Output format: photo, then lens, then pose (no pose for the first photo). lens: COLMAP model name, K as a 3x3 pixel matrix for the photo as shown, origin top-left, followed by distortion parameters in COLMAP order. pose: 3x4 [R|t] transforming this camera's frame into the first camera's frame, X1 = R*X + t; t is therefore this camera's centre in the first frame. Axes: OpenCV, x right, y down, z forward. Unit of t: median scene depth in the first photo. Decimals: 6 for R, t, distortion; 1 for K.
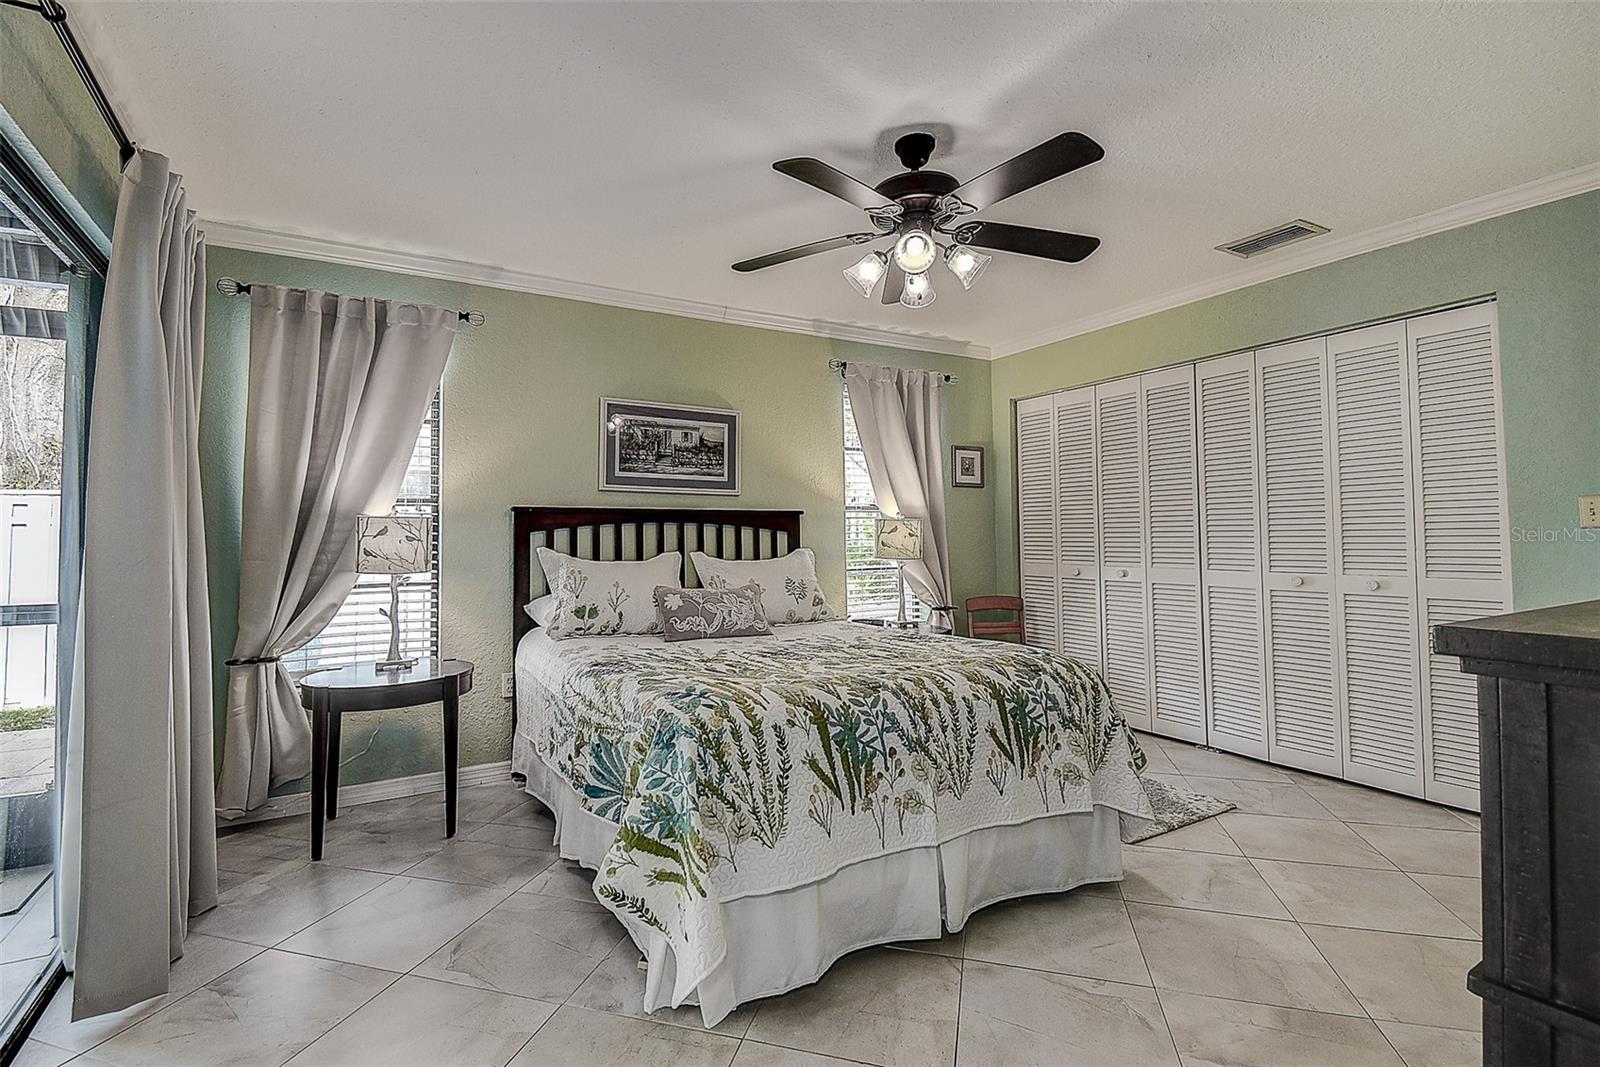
lens RADIAL K [[736.4, 0, 780.1], [0, 736.4, 506.5], [0, 0, 1]] dist [0.001132, -0.017025]
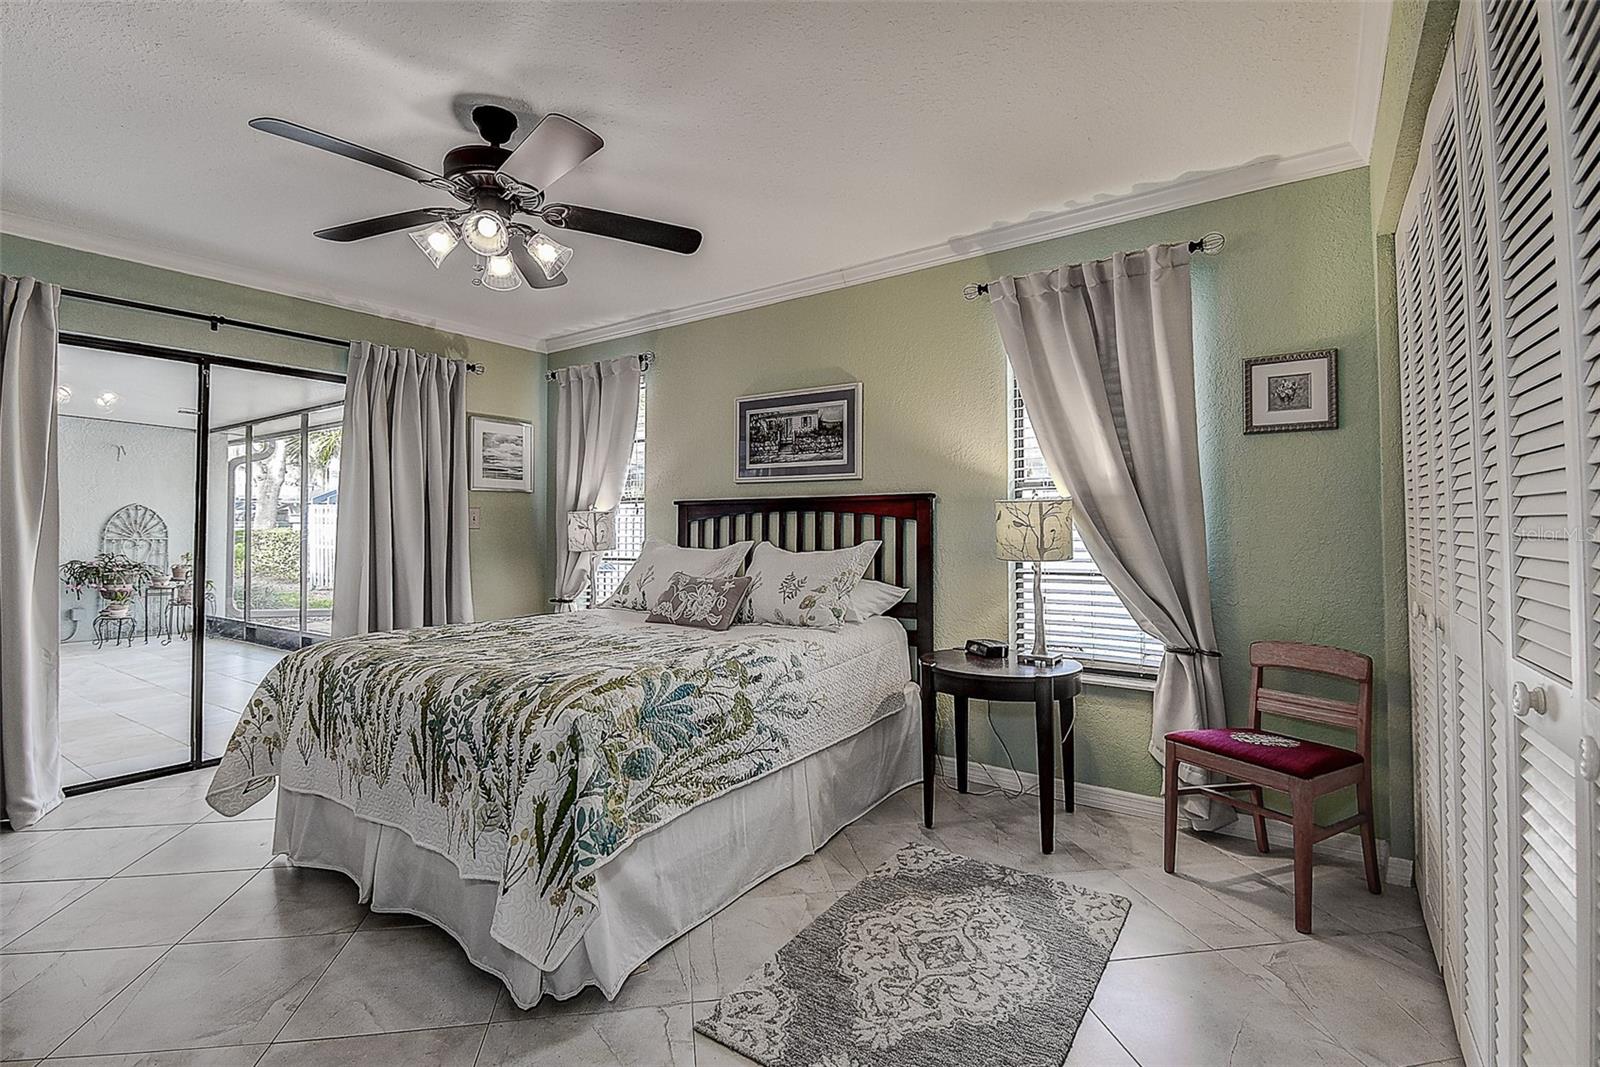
lens RADIAL K [[668.8, 0, 830.3], [0, 668.8, 525.7], [0, 0, 1]] dist [-0.000877, -0.000318]
pose [[0.475520, 0.008412, -0.879665, 0.735885], [0.043957, 0.998478, 0.033310, 0.015760], [0.878606, -0.054507, 0.474426, 0.666824]]
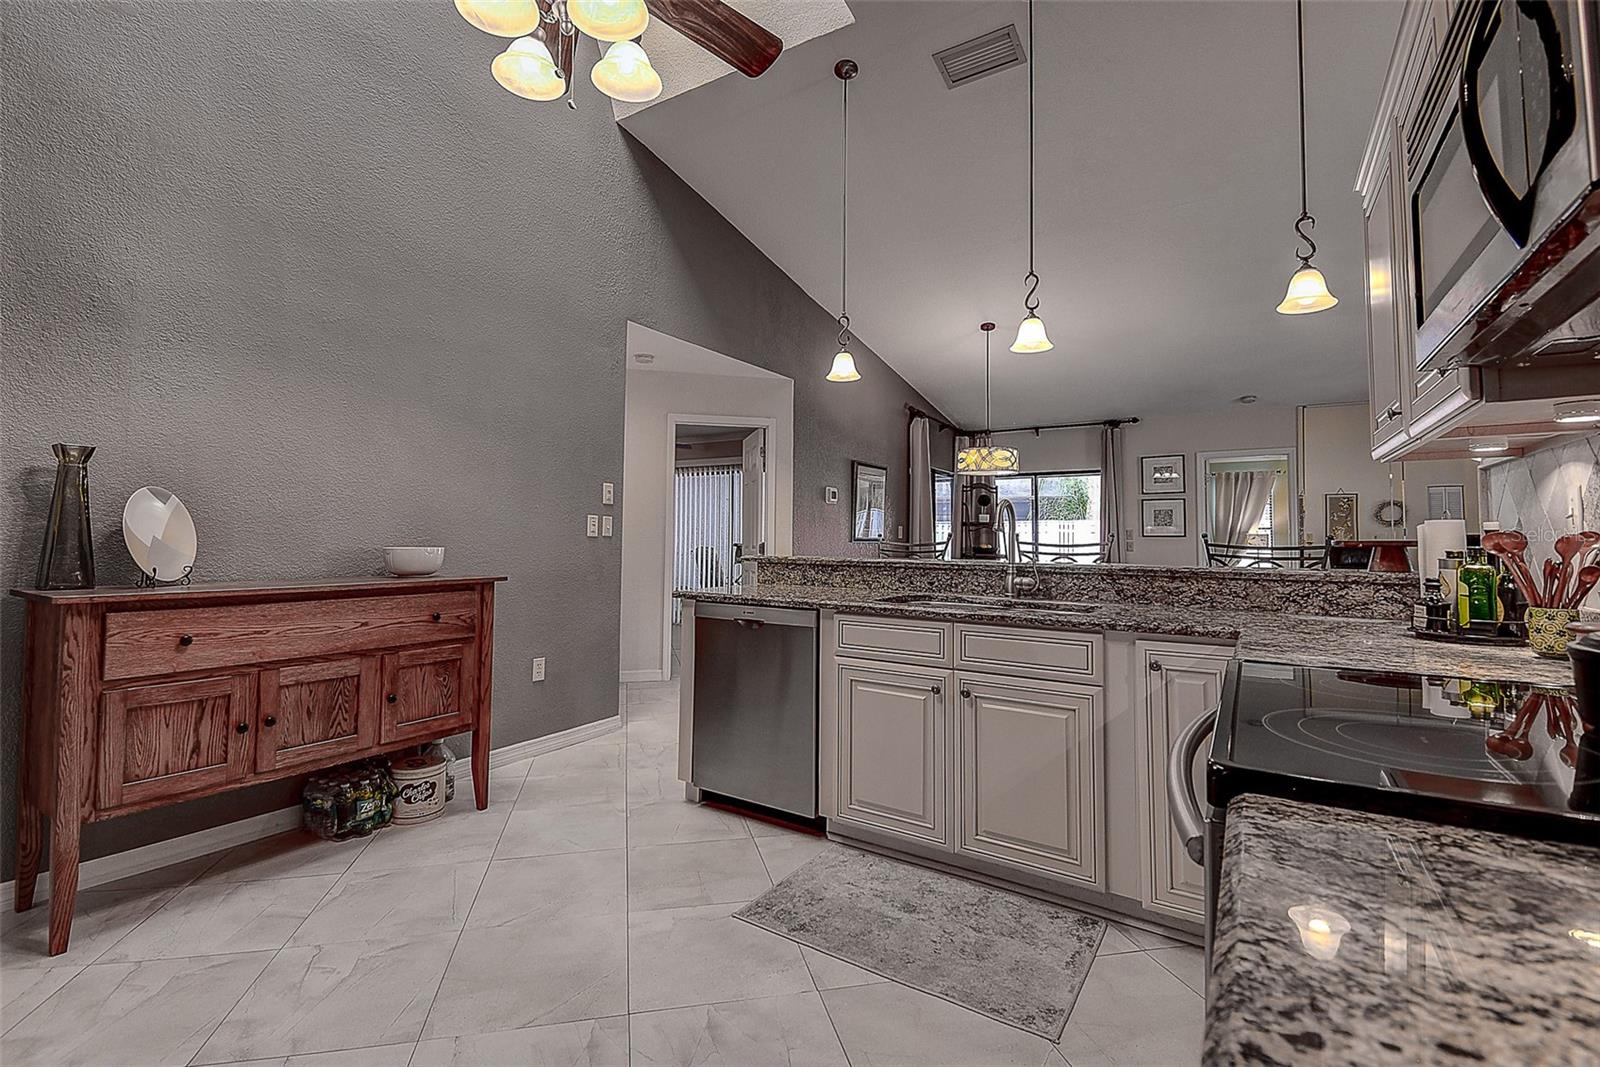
lens RADIAL K [[715.9, 0, 773.2], [0, 715.9, 512.4], [0, 0, 1]] dist [0.000848, -0.000264]
pose [[0.454531, -0.017185, -0.890565, 1.277747], [0.022918, 0.999709, -0.007595, -0.099510], [0.890436, -0.016958, 0.454793, -2.267560]]
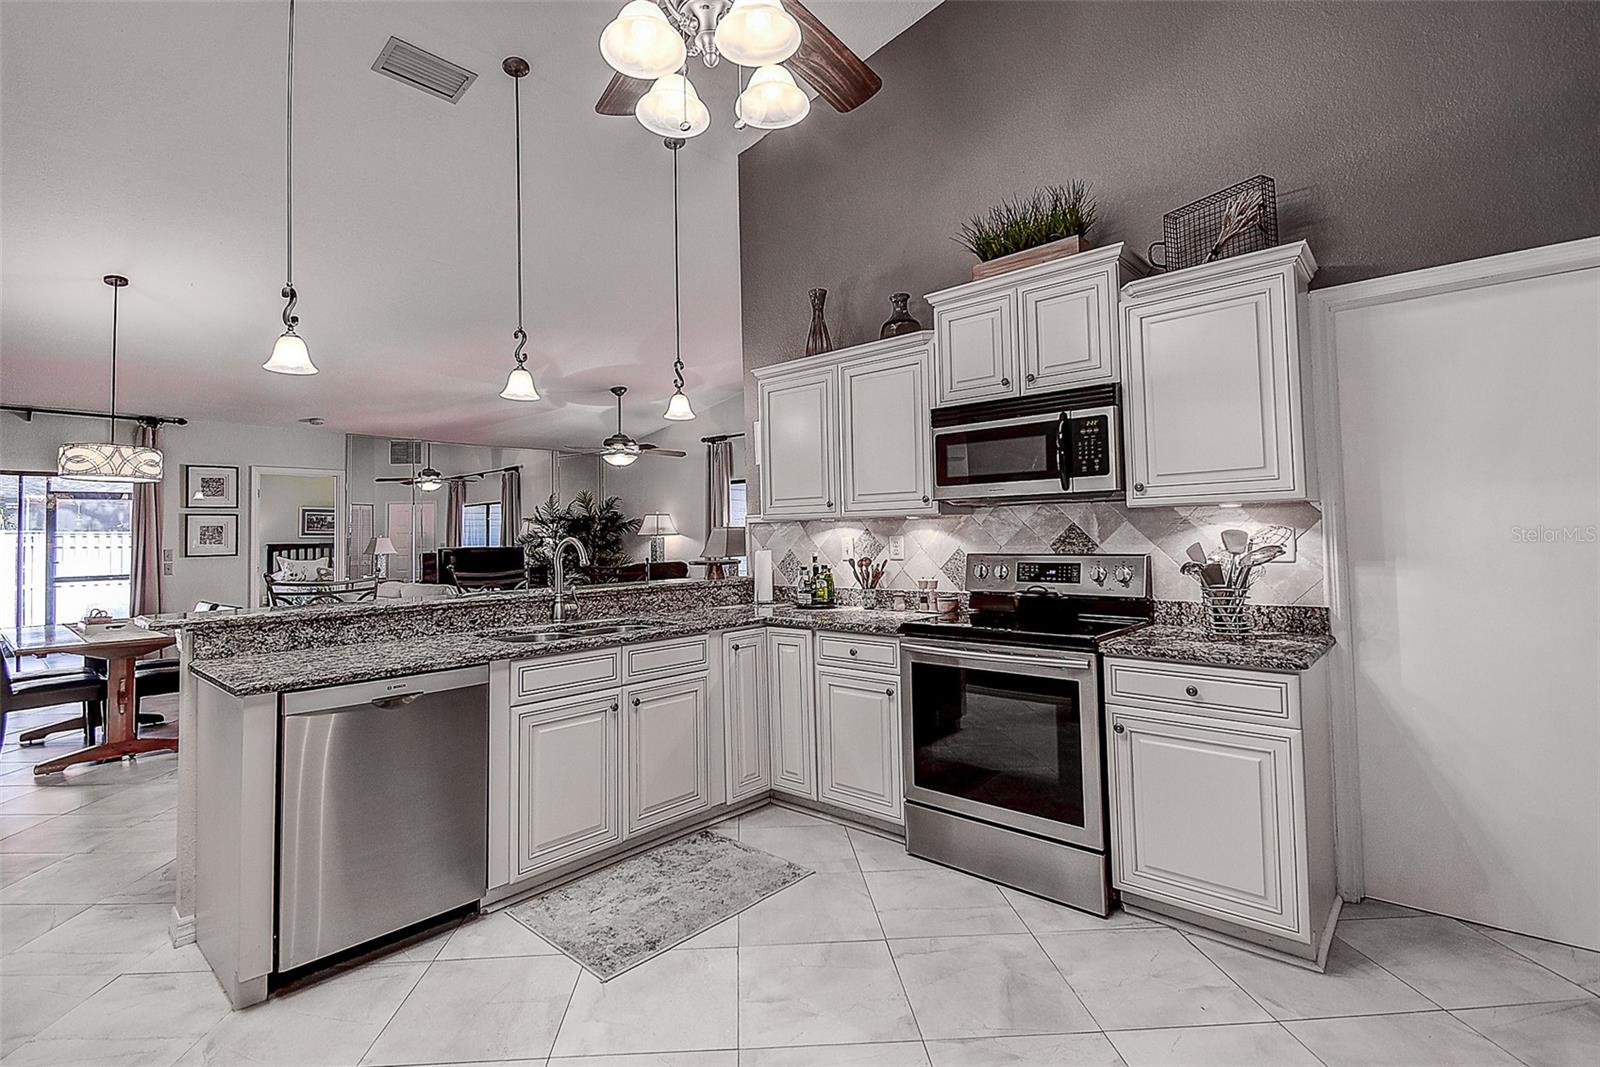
lens RADIAL K [[736.4, 0, 780.1], [0, 736.4, 506.5], [0, 0, 1]] dist [0.001132, -0.017025]
pose [[0.946086, 0.005487, 0.323869, 0.680784], [-0.003867, 0.999977, -0.005643, -0.145918], [-0.323892, 0.004086, 0.946085, -2.625988]]
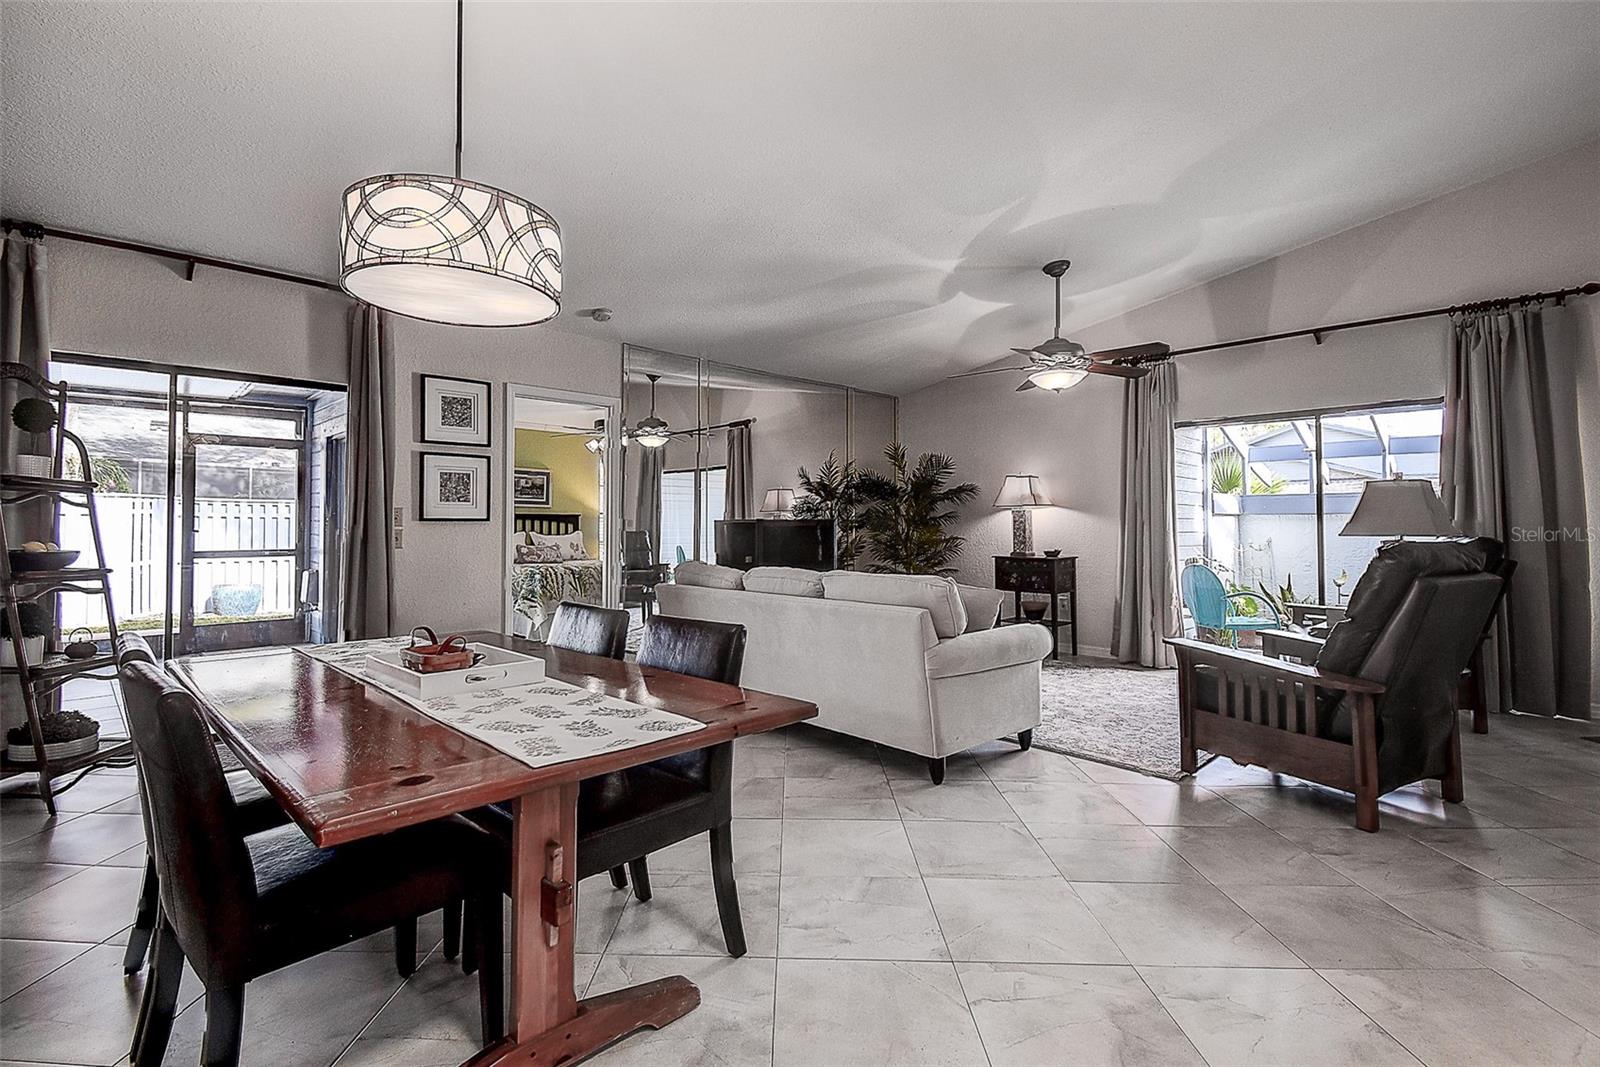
lens RADIAL K [[738.5, 0, 779.8], [0, 738.5, 506.1], [0, 0, 1]] dist [-0.000714, -0.000245]
pose [[0.968389, 0.016331, 0.248911, 0.070819], [-0.019168, 0.999776, 0.008979, -0.061272], [-0.248709, -0.013466, 0.968485, -1.582792]]
